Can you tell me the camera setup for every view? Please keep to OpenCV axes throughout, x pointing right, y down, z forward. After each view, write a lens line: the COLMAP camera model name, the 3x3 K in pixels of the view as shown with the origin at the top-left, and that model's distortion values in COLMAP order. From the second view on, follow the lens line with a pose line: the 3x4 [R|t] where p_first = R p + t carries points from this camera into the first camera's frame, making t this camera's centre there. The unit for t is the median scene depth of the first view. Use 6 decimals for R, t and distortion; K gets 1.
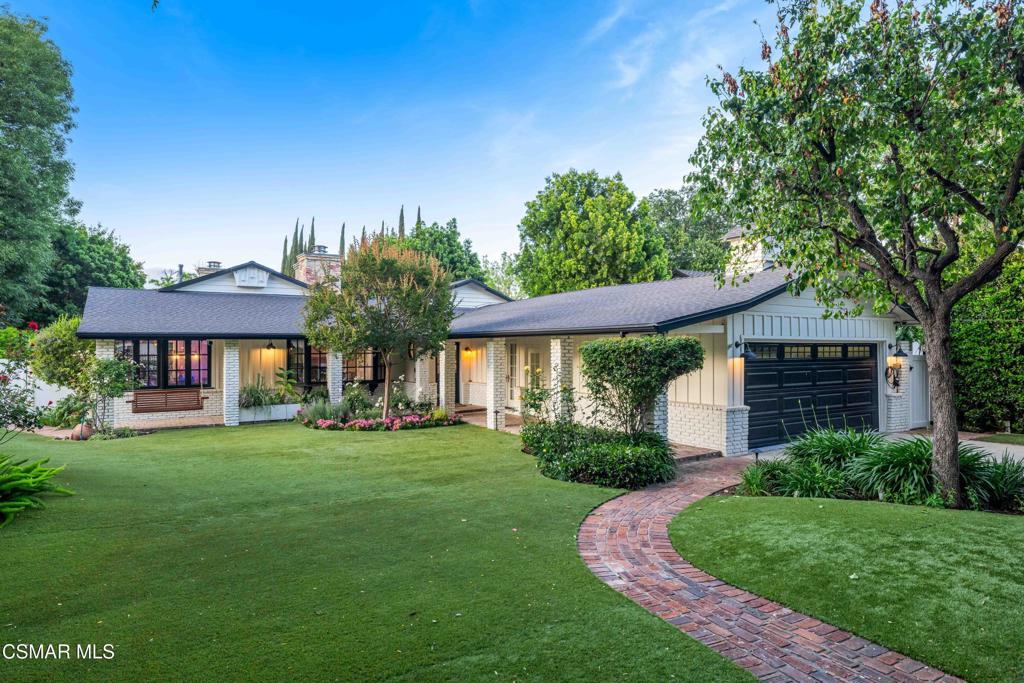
lens RADIAL K [[631.1, 0, 514.0], [0, 631.1, 342.4], [0, 0, 1]] dist [-0.001243, -0.000051]
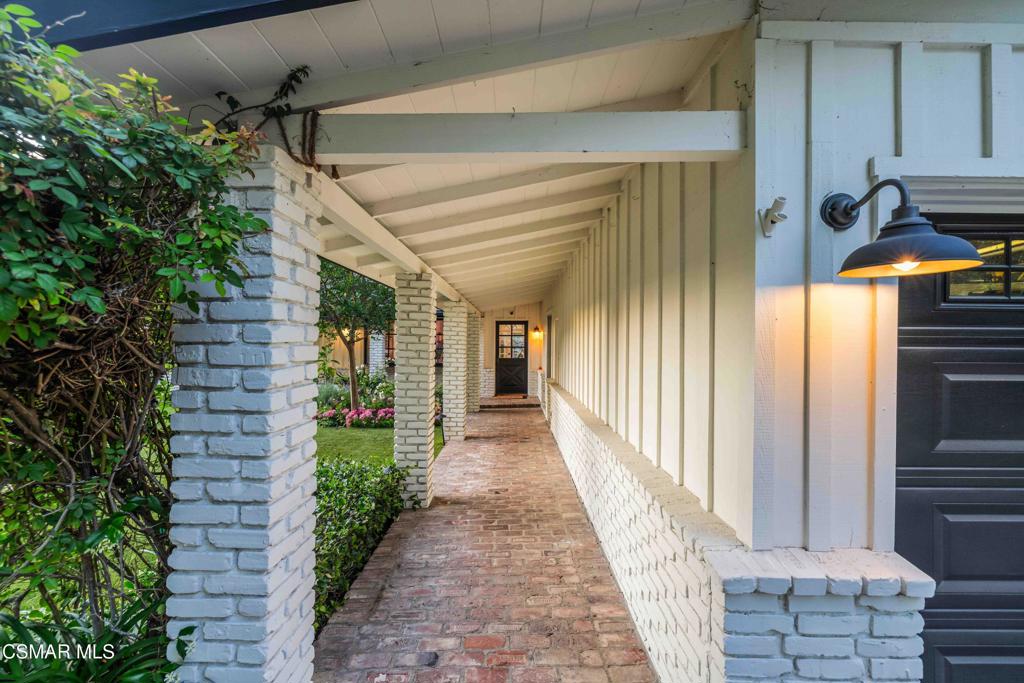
lens RADIAL K [[434.2, 0, 509.3], [0, 434.2, 344.3], [0, 0, 1]] dist [0.003852, 0.000389]
pose [[0.834812, 0.004475, -0.550517, 0.342600], [0.001739, 0.999941, 0.010766, 0.039639], [0.550532, -0.009944, 0.834755, 0.842564]]
